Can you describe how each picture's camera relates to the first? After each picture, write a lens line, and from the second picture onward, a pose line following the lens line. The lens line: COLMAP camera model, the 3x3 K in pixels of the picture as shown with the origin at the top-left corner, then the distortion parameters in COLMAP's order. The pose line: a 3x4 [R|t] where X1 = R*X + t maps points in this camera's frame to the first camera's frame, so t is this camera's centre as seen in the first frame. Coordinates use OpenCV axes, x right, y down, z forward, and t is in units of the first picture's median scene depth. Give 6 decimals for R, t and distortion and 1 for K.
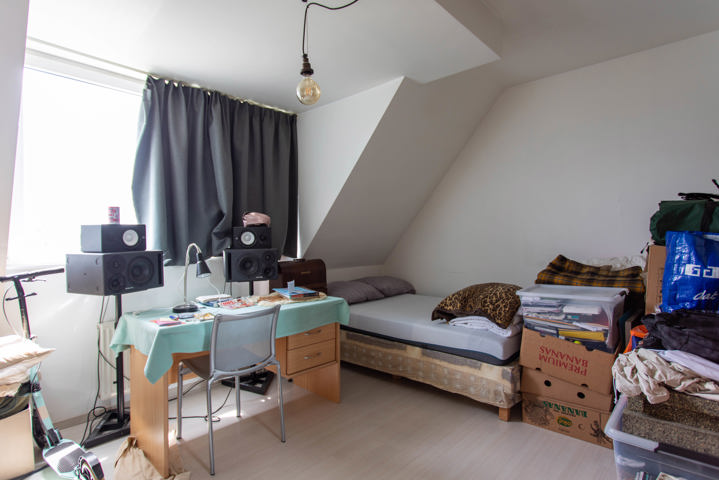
lens RADIAL K [[371.9, 0, 355.0], [0, 371.9, 243.0], [0, 0, 1]] dist [0.003527, 0.000292]
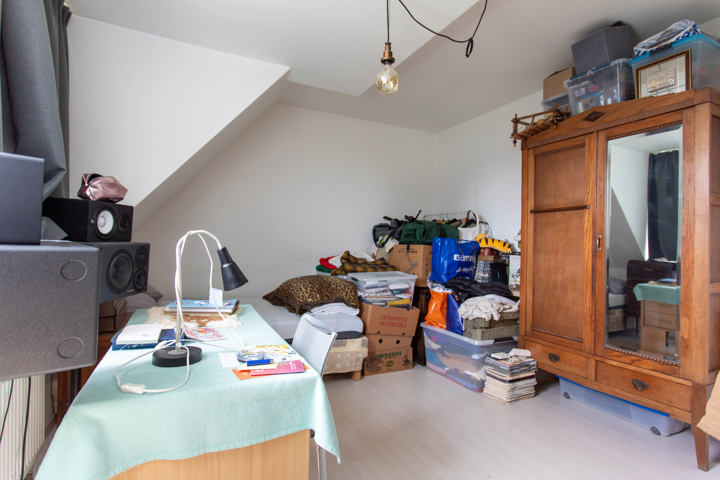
lens RADIAL K [[372.4, 0, 355.8], [0, 372.4, 242.0], [0, 0, 1]] dist [0.003527, 0.000292]
pose [[0.367693, 0.021593, 0.929697, -0.835958], [-0.019598, 0.999688, -0.015468, 0.022844], [-0.929741, -0.012533, 0.368002, 0.564627]]
